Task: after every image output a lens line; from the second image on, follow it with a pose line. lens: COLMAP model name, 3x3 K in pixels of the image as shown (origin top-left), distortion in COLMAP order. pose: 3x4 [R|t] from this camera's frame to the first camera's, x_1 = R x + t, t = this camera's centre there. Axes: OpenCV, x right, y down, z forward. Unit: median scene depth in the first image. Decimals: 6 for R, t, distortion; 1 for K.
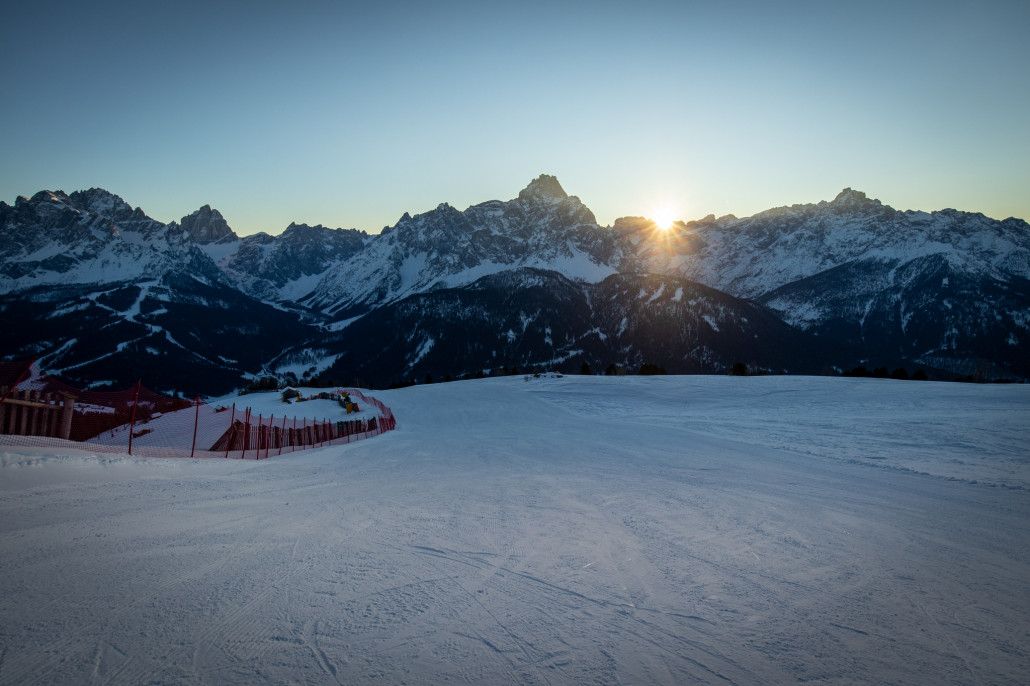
lens RADIAL K [[509.9, 0, 515.0], [0, 509.9, 343.0], [0, 0, 1]] dist [0.000678, -0.002355]
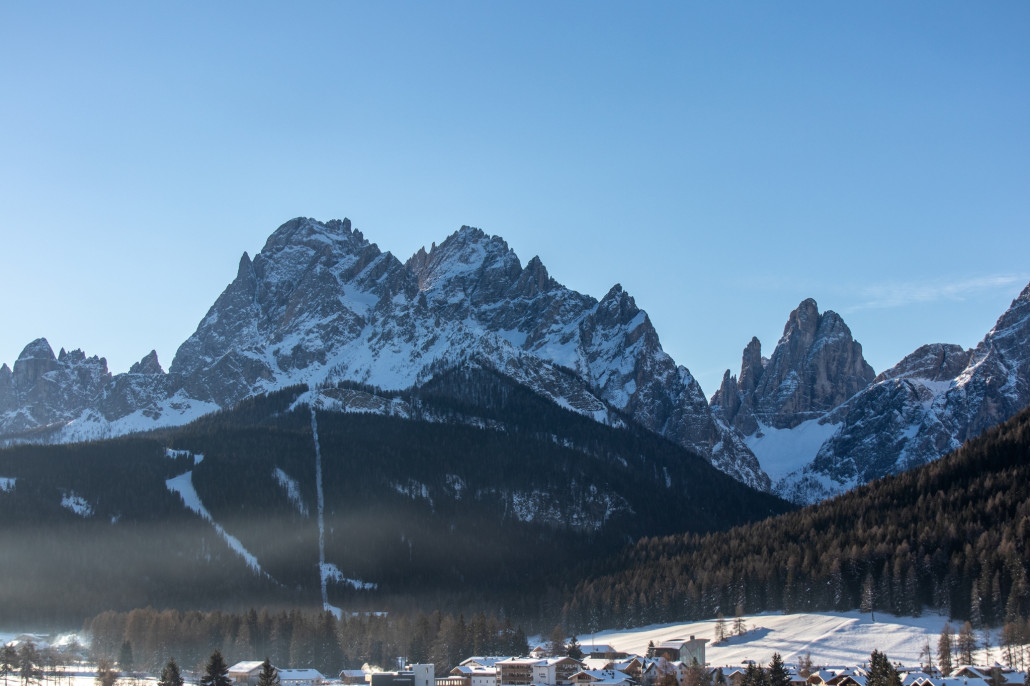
lens RADIAL K [[1720.6, 0, 514.9], [0, 1720.6, 366.1], [0, 0, 1]] dist [0.015690, -0.041146]
pose [[0.686184, -0.111917, -0.718767, -0.012559], [-0.123145, 0.955960, -0.266412, 0.086208], [0.716929, 0.271320, 0.642182, 0.402603]]
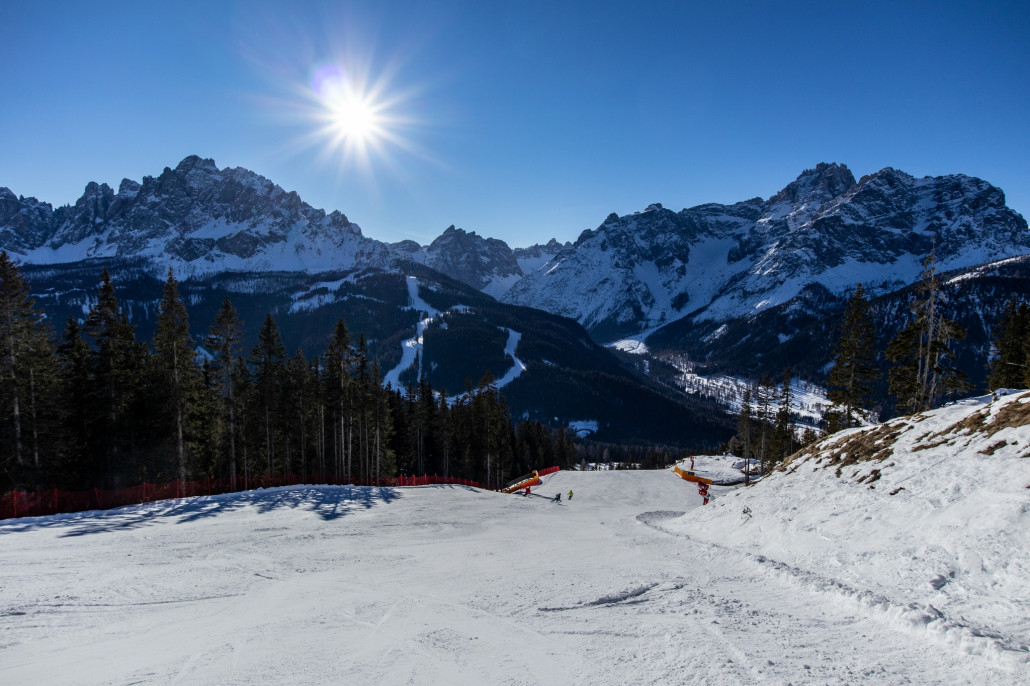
lens RADIAL K [[515.6, 0, 515.0], [0, 515.6, 343.0], [0, 0, 1]] dist [-0.009177, -0.001093]
pose [[0.999626, 0.022496, 0.015547, -0.485093], [-0.021004, 0.995703, -0.090196, 0.025976], [-0.017510, 0.089836, 0.995803, 0.291452]]
